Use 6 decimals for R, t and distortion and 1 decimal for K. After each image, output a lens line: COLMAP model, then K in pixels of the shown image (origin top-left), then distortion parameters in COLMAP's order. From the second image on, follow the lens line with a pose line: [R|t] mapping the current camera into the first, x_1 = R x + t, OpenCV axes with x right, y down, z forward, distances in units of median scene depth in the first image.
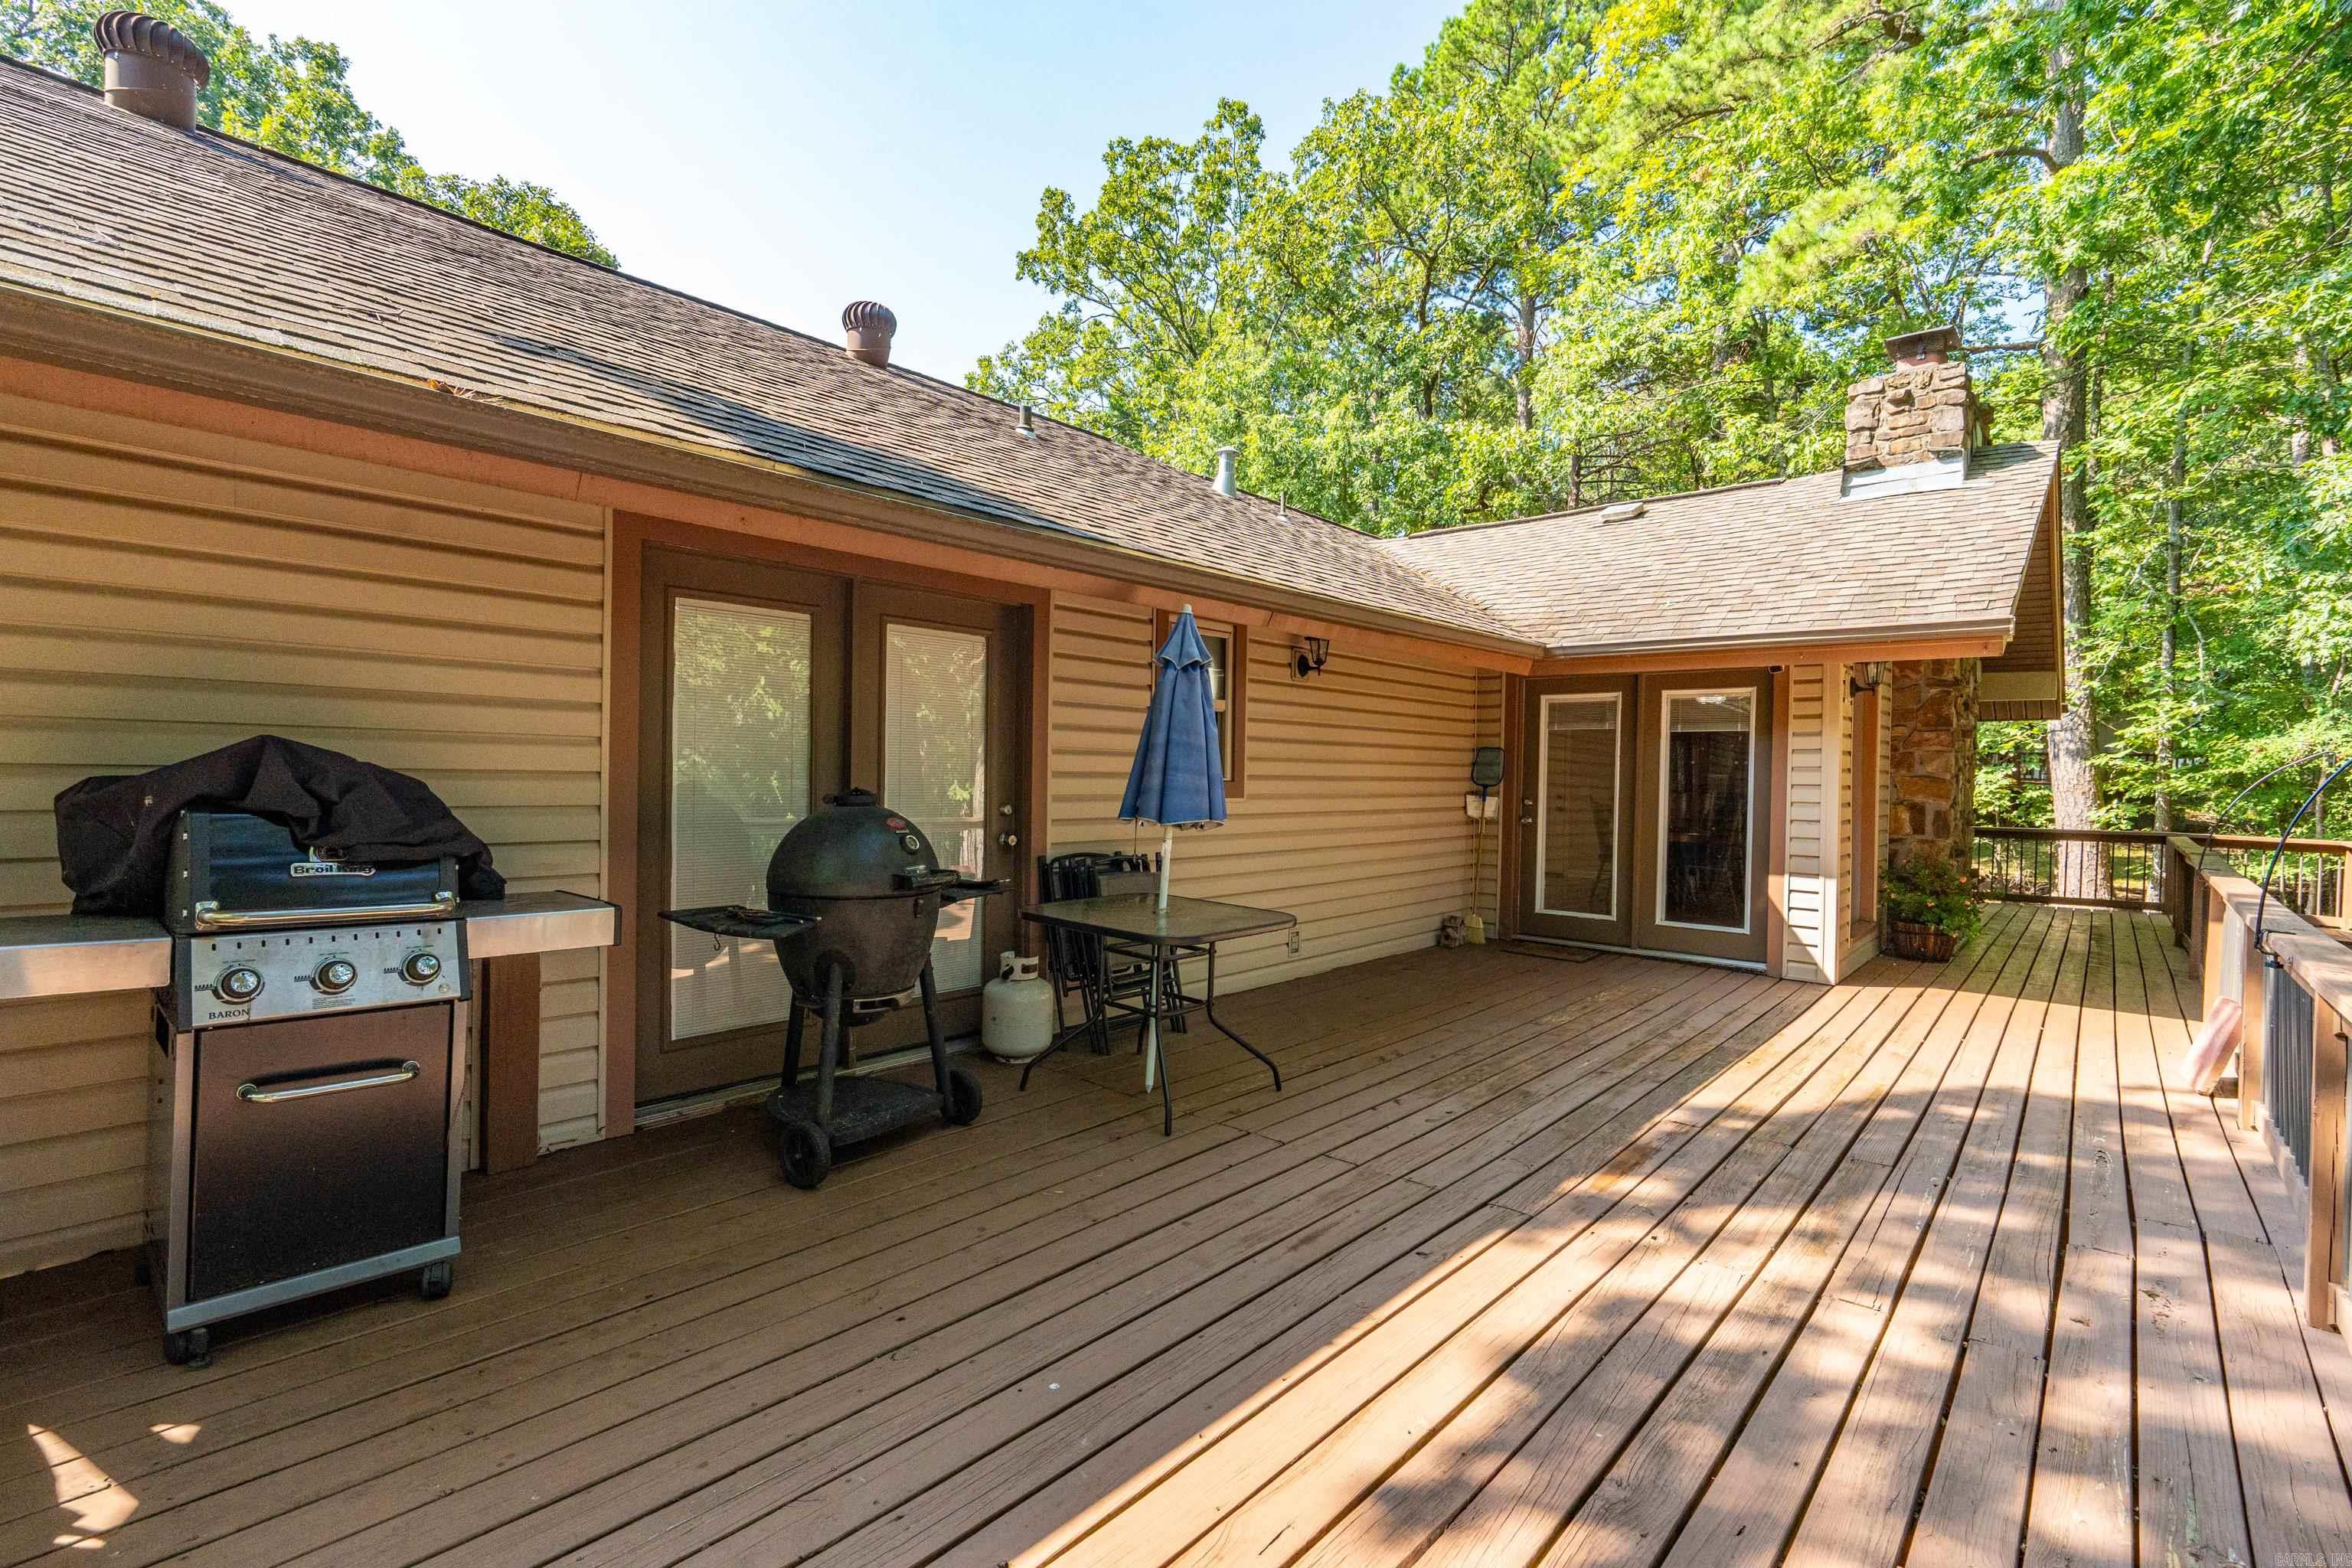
lens RADIAL K [[1074.3, 0, 1169.4], [0, 1074.3, 781.2], [0, 0, 1]] dist [-0.000584, 0.000577]
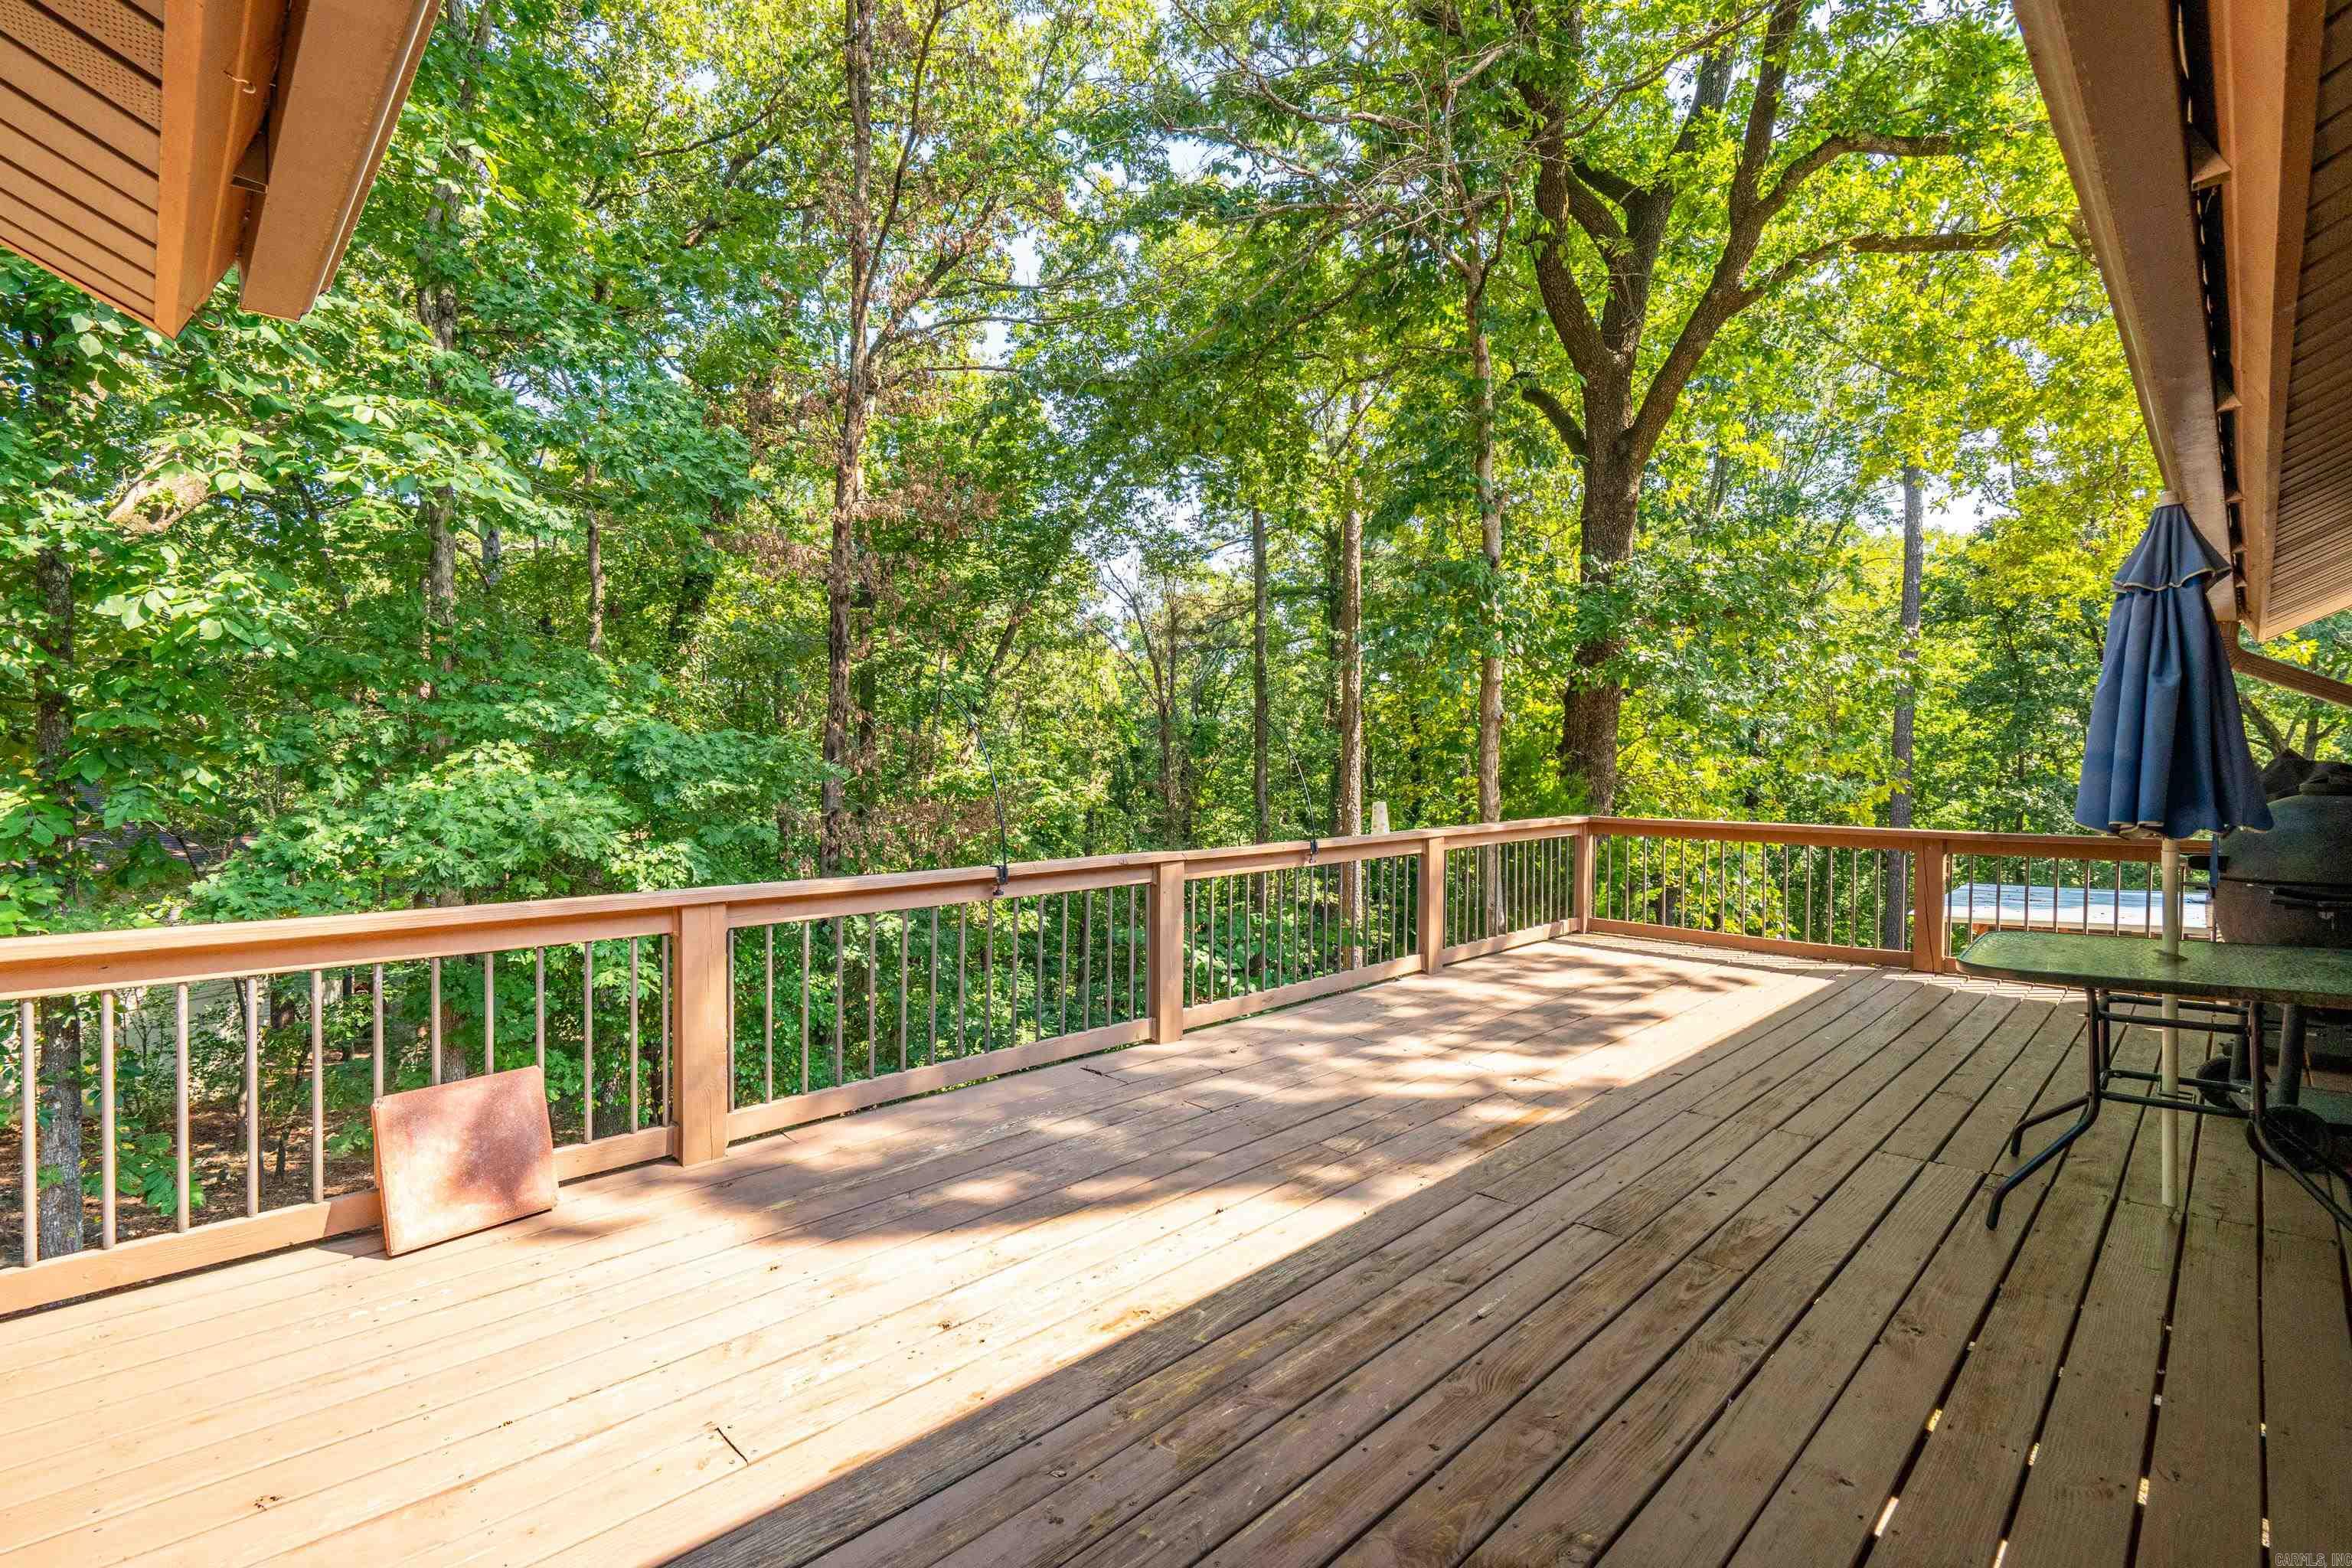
lens RADIAL K [[1074.3, 0, 1169.4], [0, 1074.3, 781.2], [0, 0, 1]] dist [-0.000584, 0.000577]
pose [[-0.997823, -0.025155, 0.060968, 0.613980], [-0.023972, 0.999511, 0.020069, 0.012001], [-0.061443, 0.018564, -0.997938, 1.809198]]
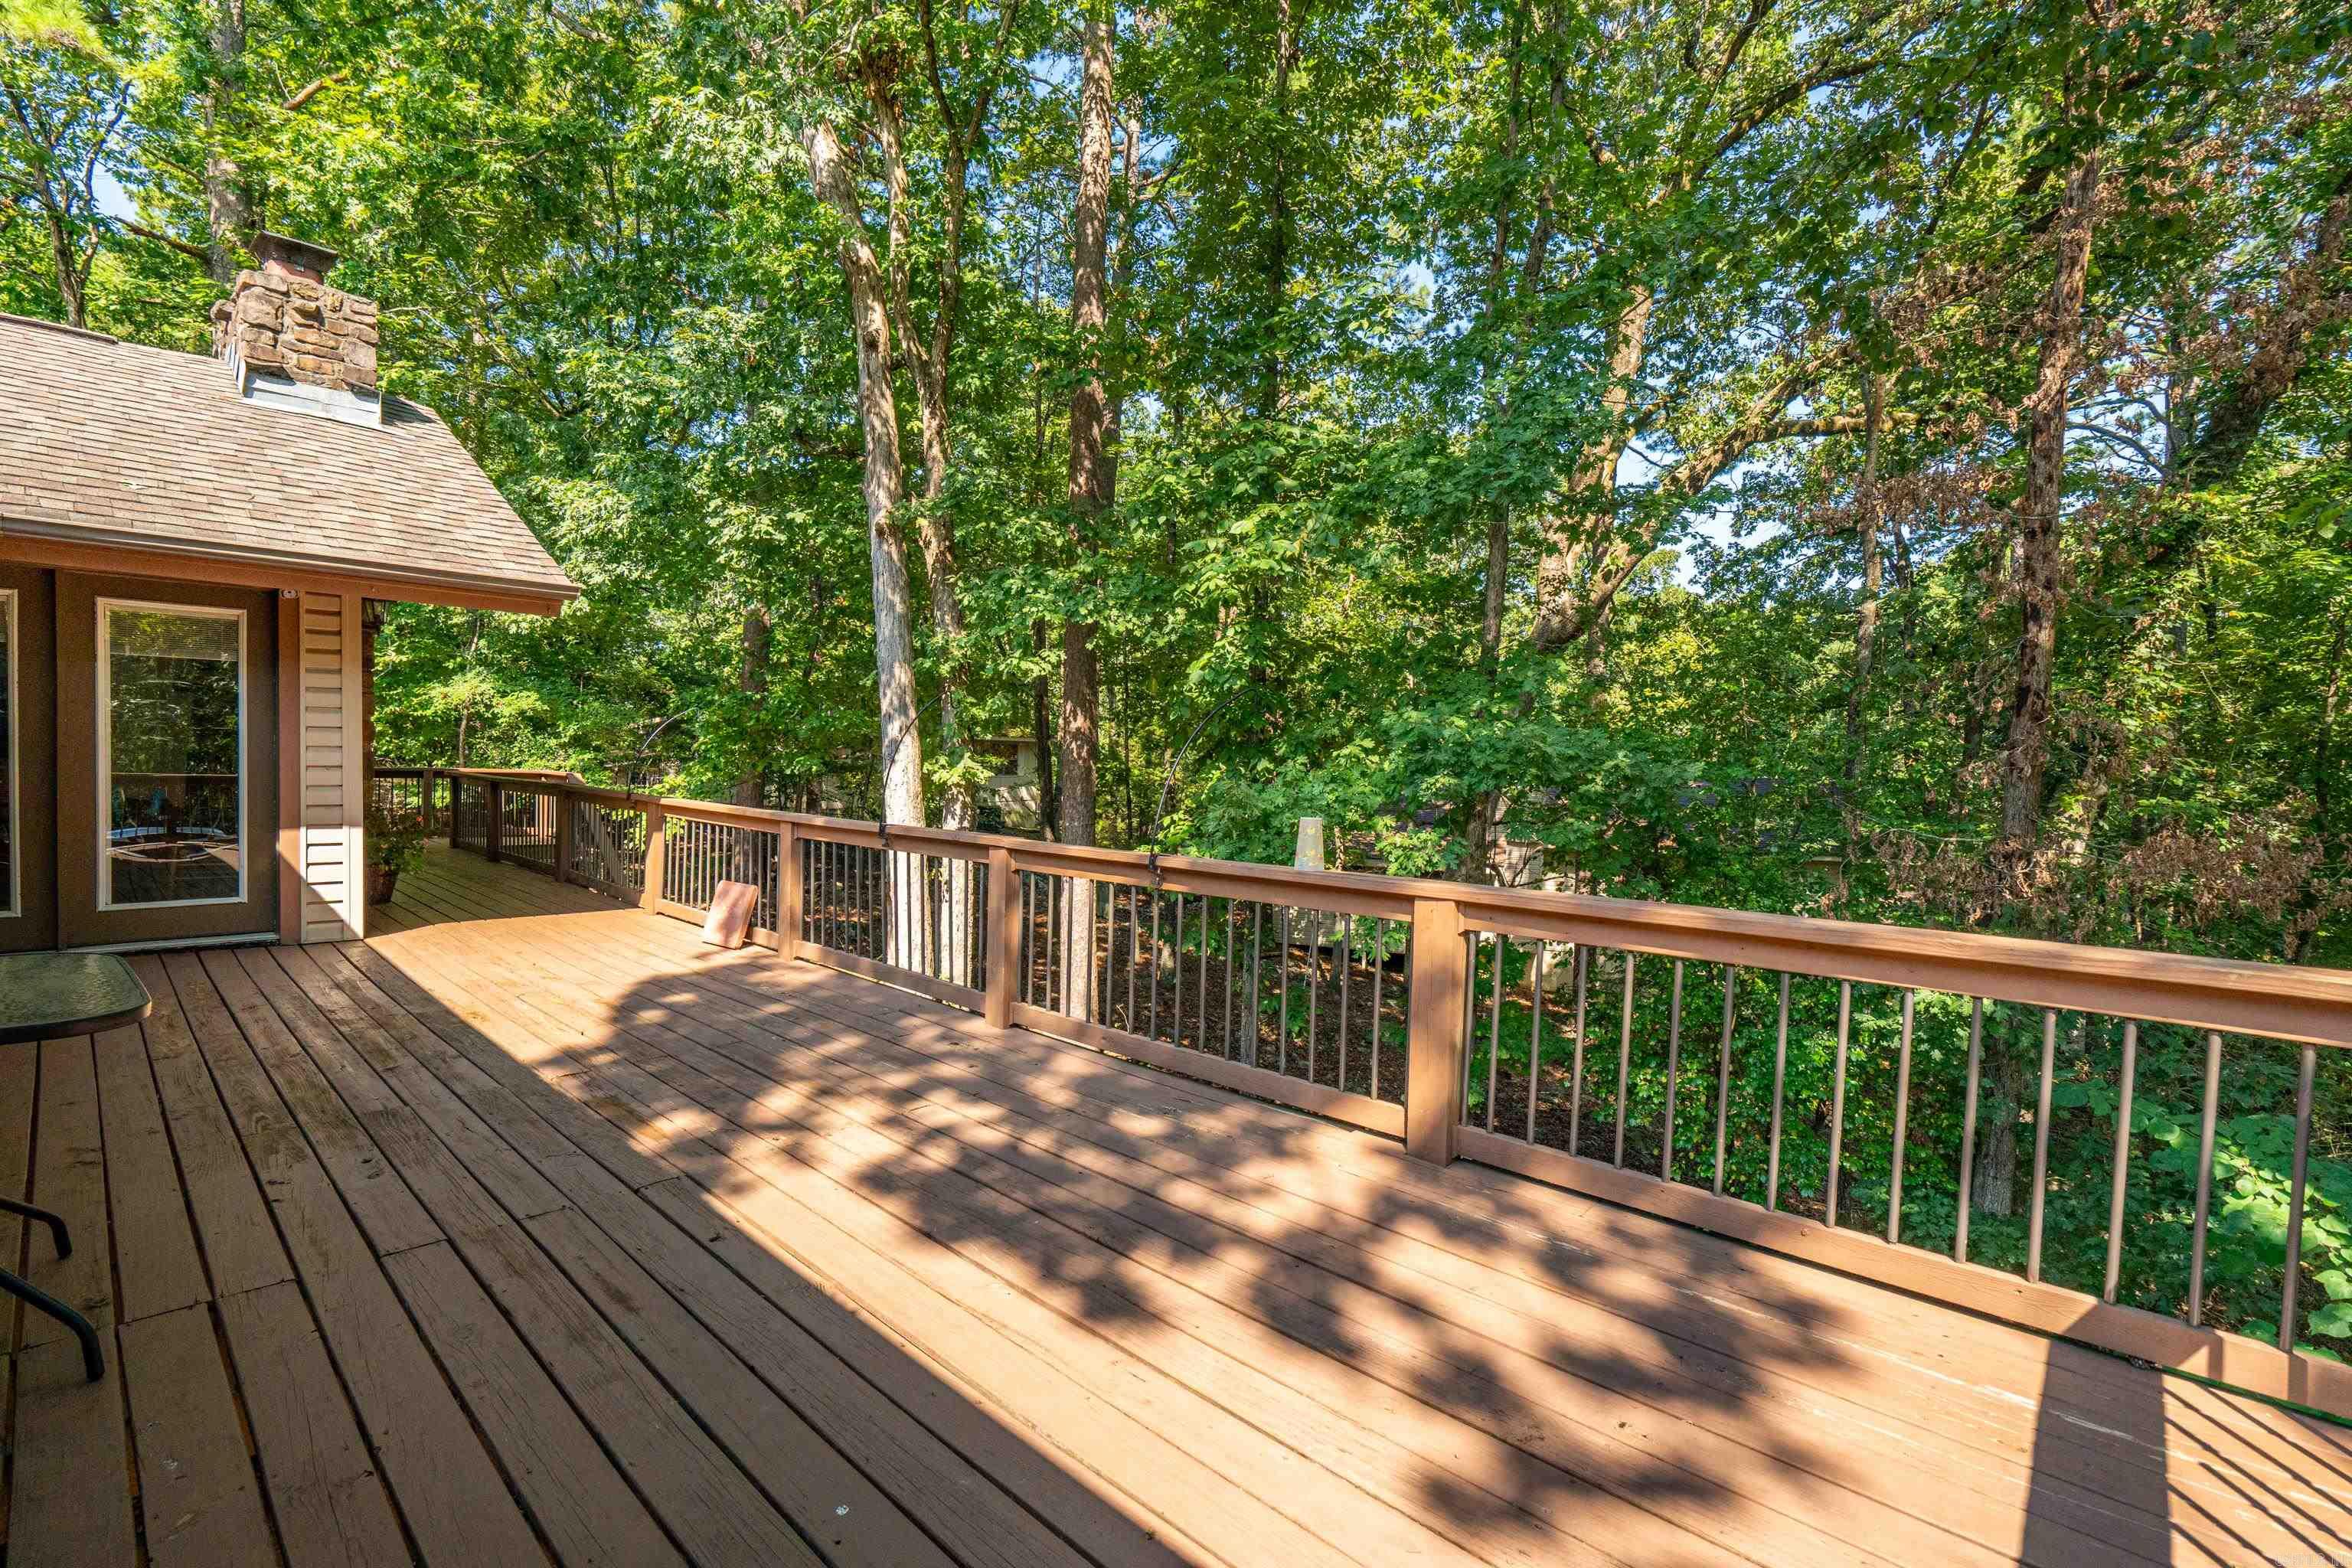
lens RADIAL K [[1074.3, 0, 1169.4], [0, 1074.3, 781.2], [0, 0, 1]] dist [-0.000584, 0.000577]
pose [[0.045077, -0.044633, 0.997986, -0.473011], [-0.015219, 0.998855, 0.045359, -0.004800], [-0.998868, -0.017233, 0.044346, 0.410251]]
